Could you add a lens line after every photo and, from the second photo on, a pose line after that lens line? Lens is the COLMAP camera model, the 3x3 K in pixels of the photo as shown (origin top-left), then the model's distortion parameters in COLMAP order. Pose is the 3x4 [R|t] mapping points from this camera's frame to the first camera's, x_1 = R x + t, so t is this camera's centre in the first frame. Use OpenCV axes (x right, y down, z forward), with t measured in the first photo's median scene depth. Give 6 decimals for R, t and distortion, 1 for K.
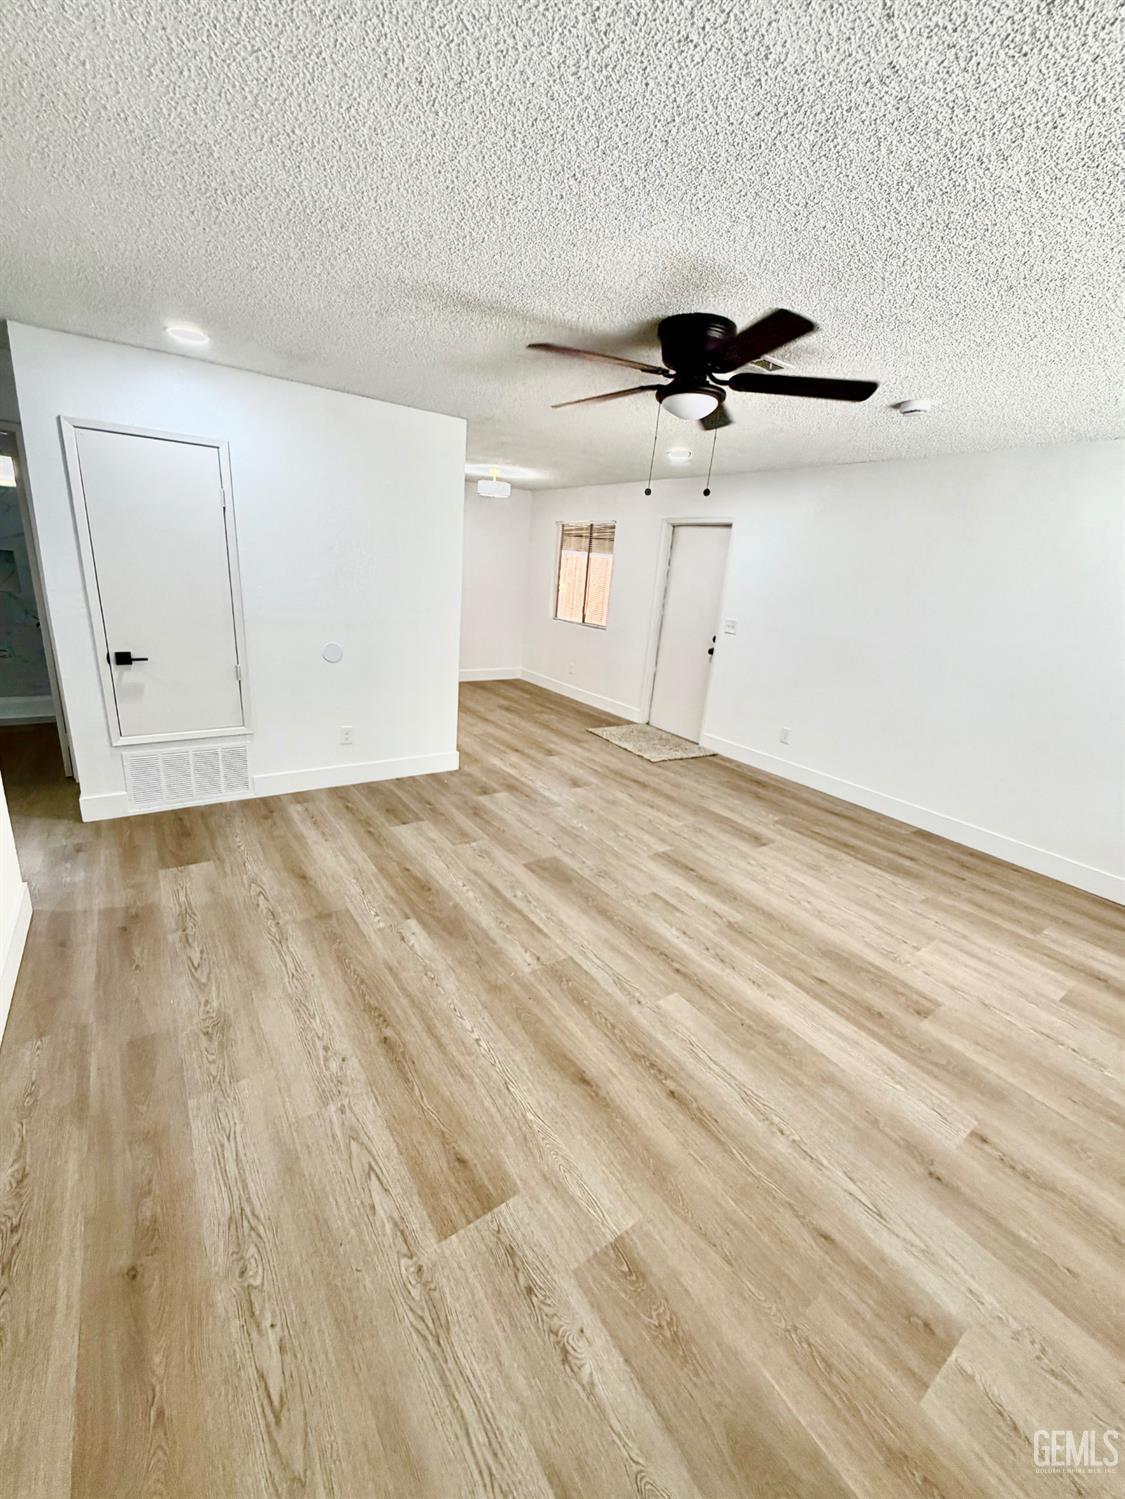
lens RADIAL K [[597.6, 0, 562.8], [0, 597.6, 748.4], [0, 0, 1]] dist [-0.001229, -0.000009]
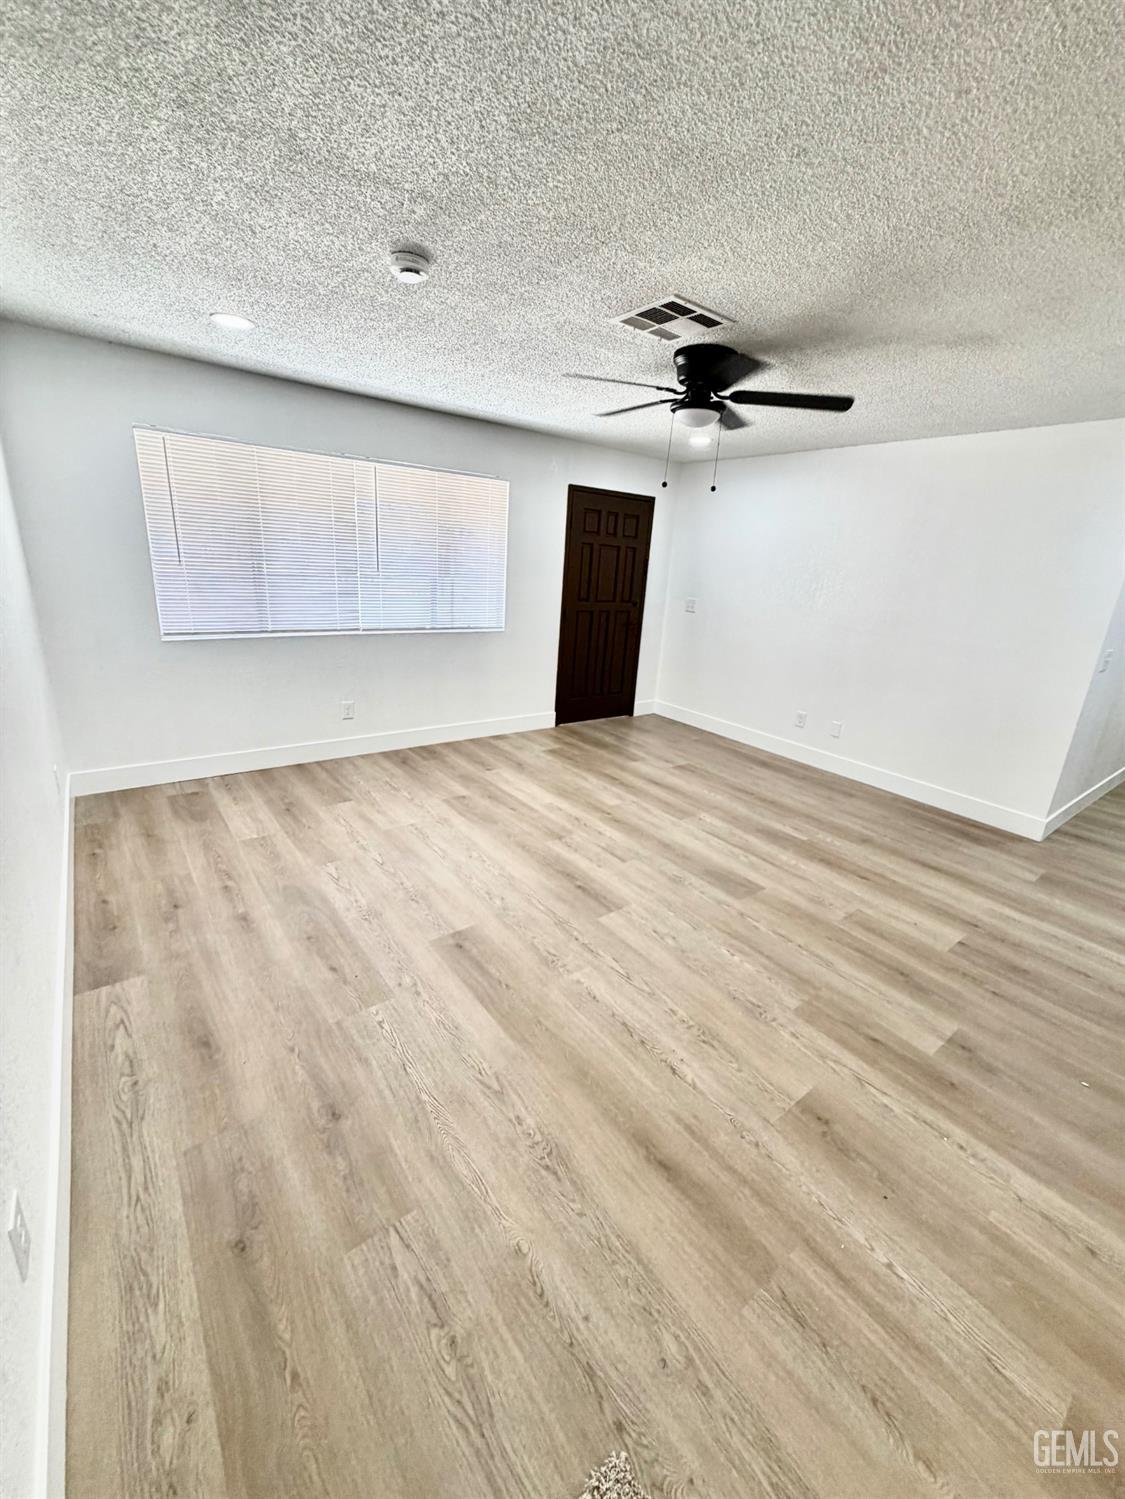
lens RADIAL K [[597.6, 0, 567.0], [0, 597.6, 749.0], [0, 0, 1]] dist [-0.001229, -0.000009]
pose [[-0.988810, -0.119678, -0.089057, 0.334905], [-0.149134, 0.807501, 0.570702, -0.450103], [0.003614, 0.577598, -0.816313, 1.589249]]
